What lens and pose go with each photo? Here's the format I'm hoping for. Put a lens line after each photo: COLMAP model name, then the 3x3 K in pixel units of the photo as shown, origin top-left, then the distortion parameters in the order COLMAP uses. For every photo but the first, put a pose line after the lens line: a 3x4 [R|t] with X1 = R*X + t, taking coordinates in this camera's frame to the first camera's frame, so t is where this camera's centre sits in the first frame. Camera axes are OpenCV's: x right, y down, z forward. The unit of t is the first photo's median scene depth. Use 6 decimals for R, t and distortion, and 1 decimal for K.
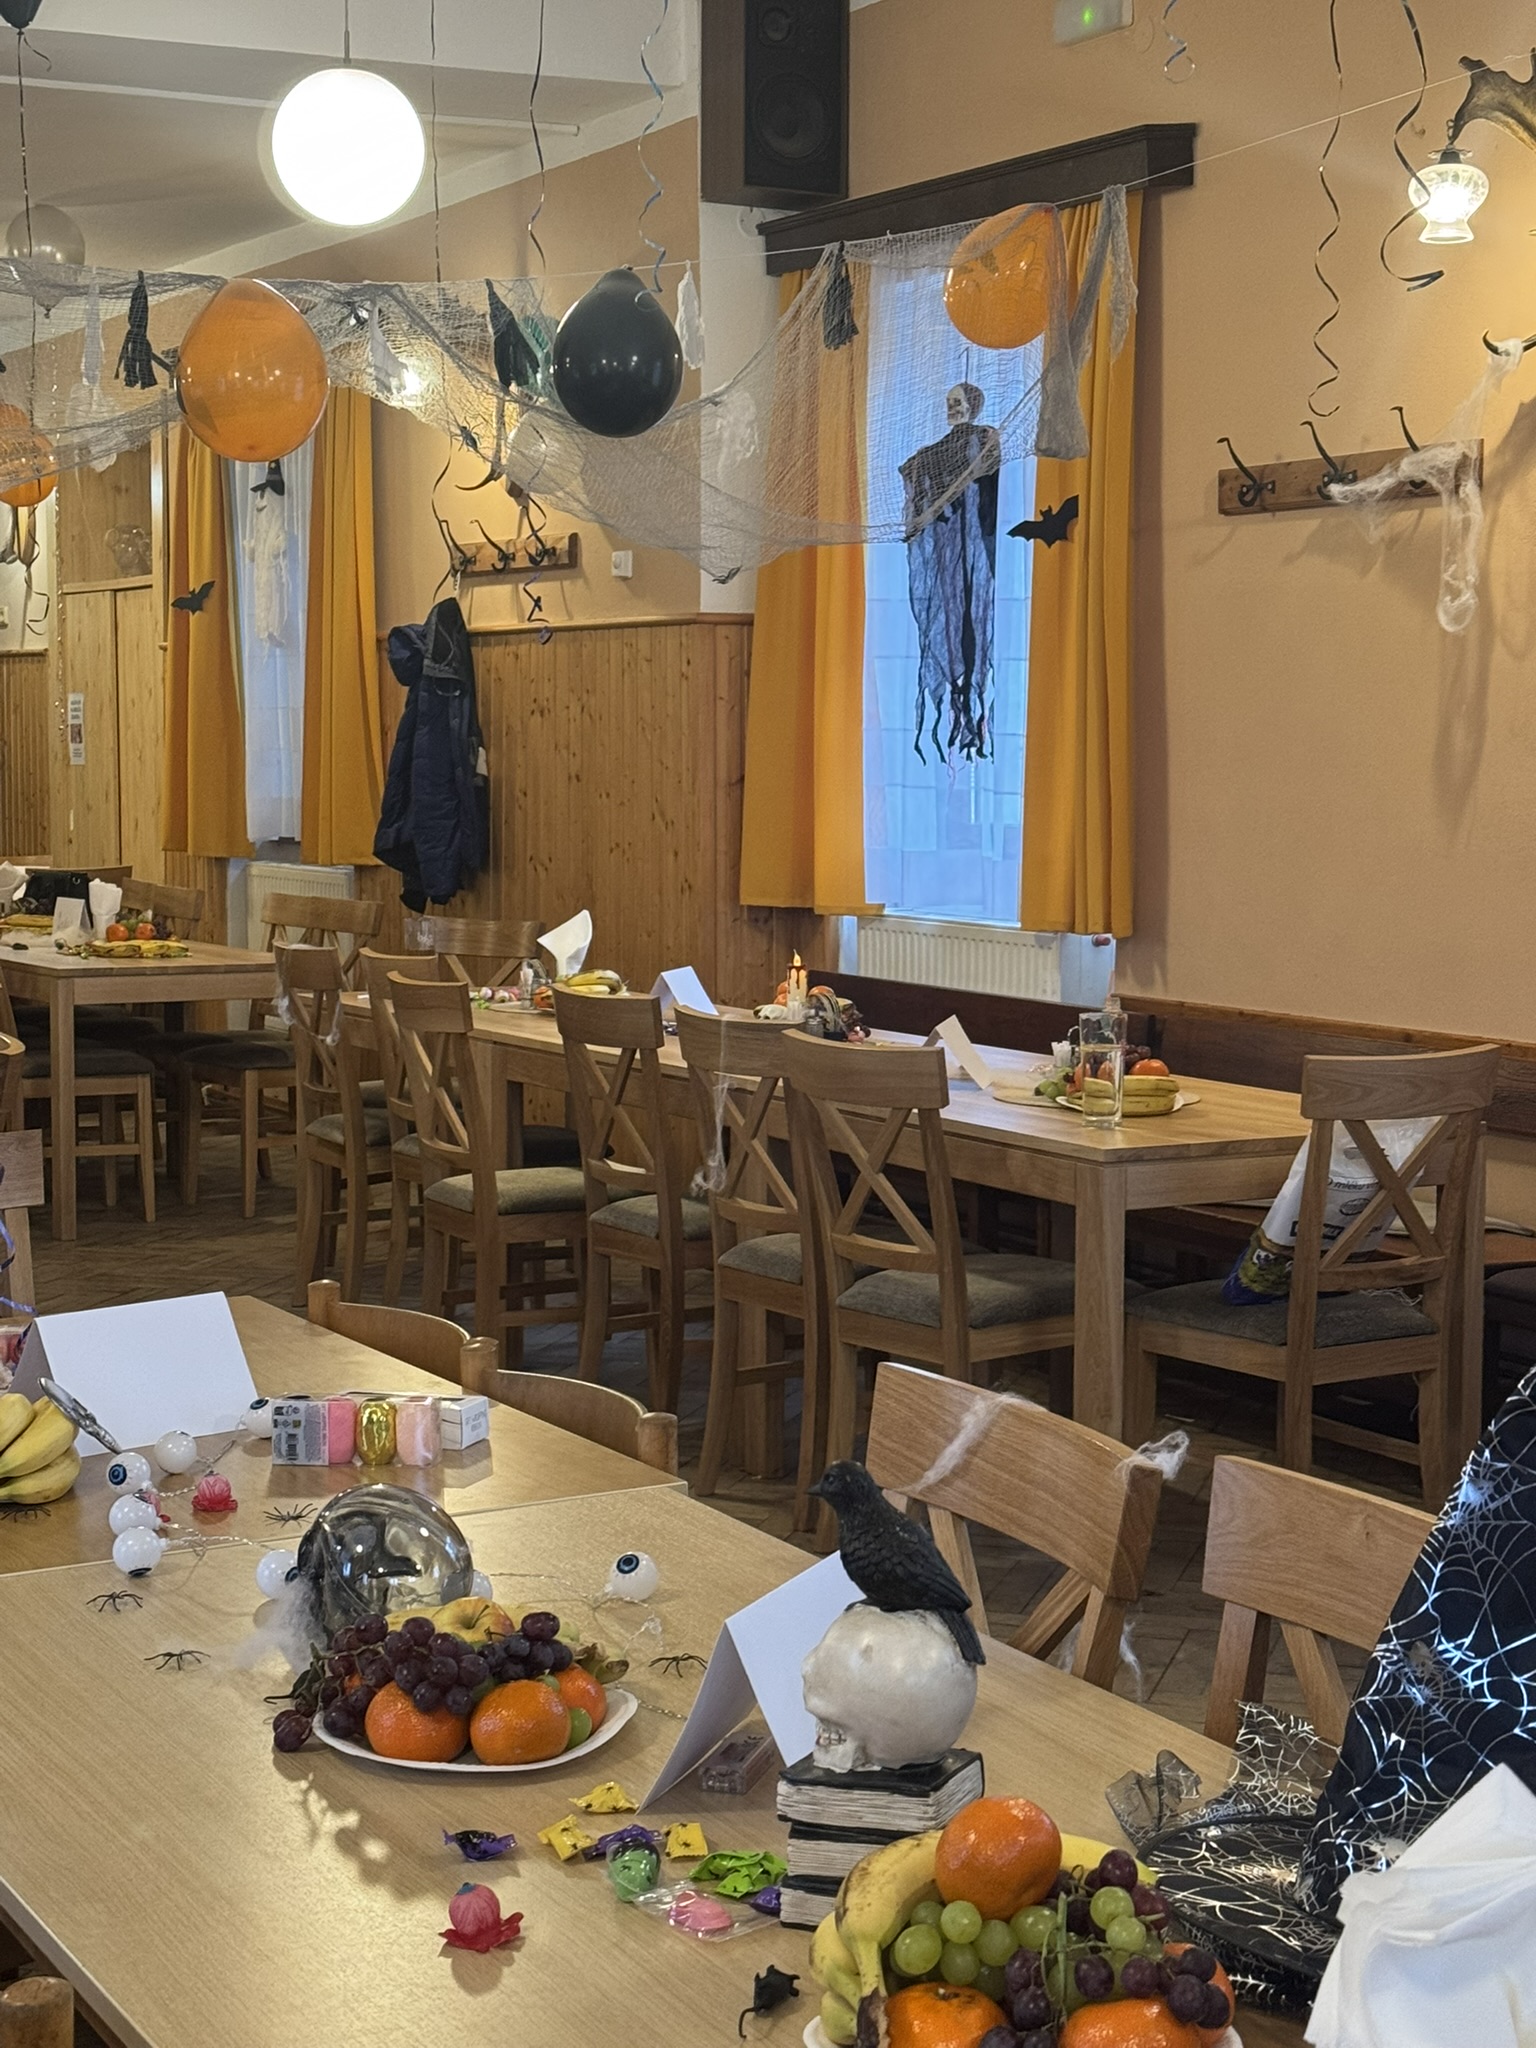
lens RADIAL K [[3380.9, 0, 760.9], [0, 3380.9, 1005.6], [0, 0, 1]] dist [0.175597, 0.000000]
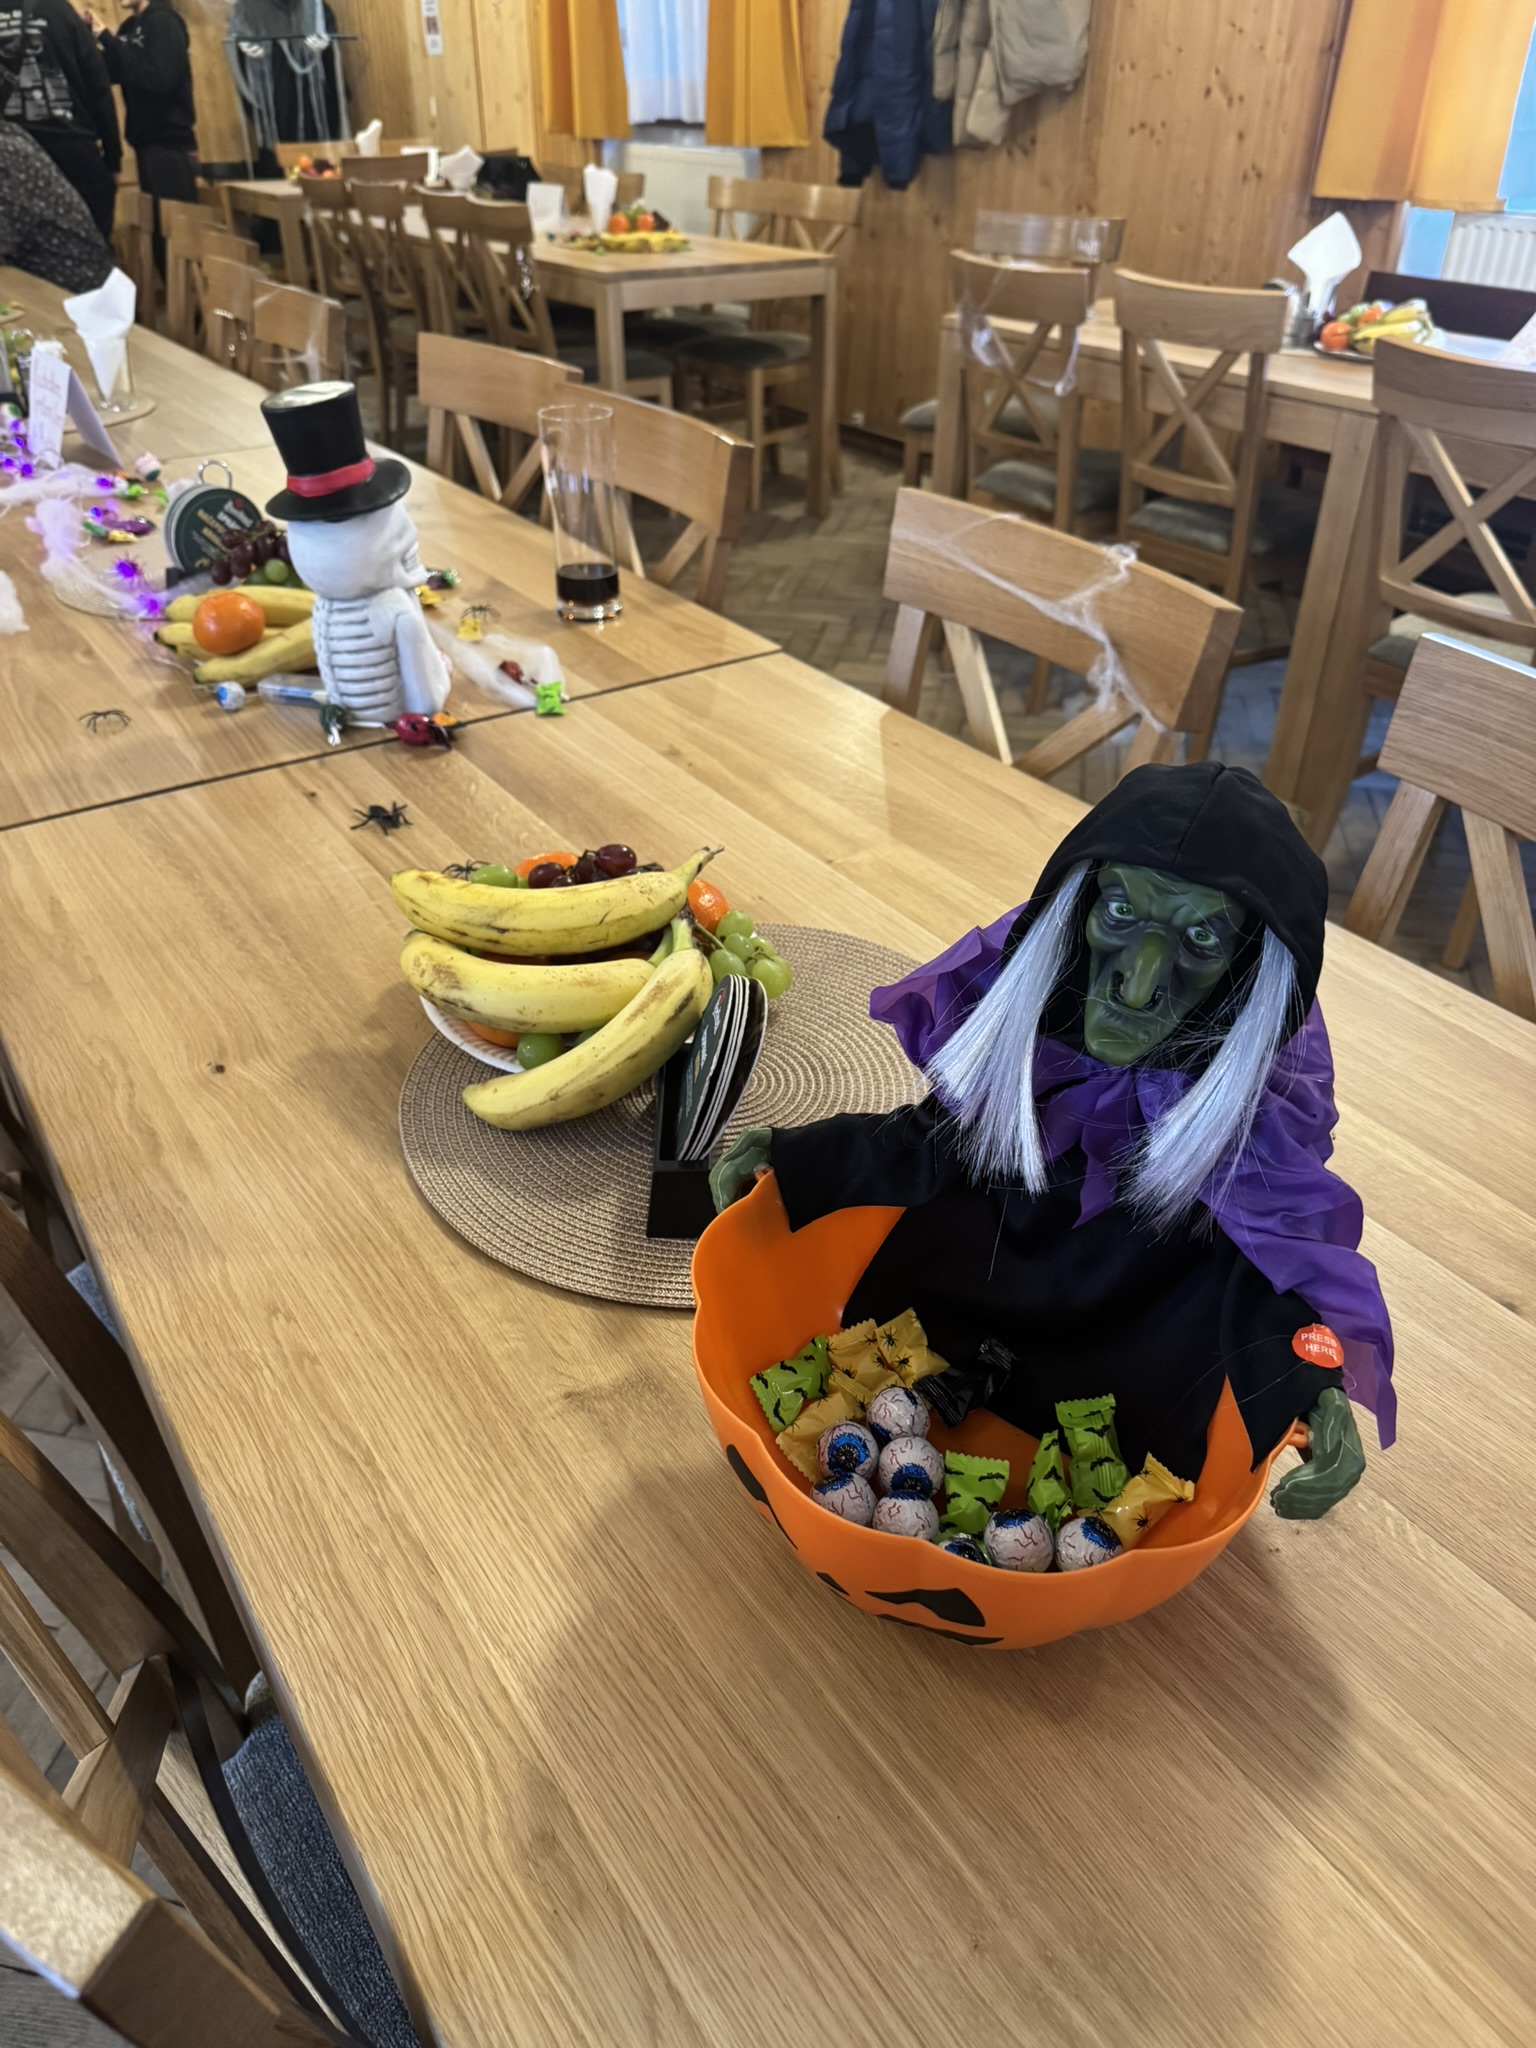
lens RADIAL K [[1435.9, 0, 773.5], [0, 1435.9, 1029.1], [0, 0, 1]] dist [0.083076, -0.083311]
pose [[0.996559, -0.045063, 0.069571, -0.178838], [0.005686, 0.874501, 0.484991, -0.022024], [-0.082695, -0.482926, 0.871748, 0.451254]]
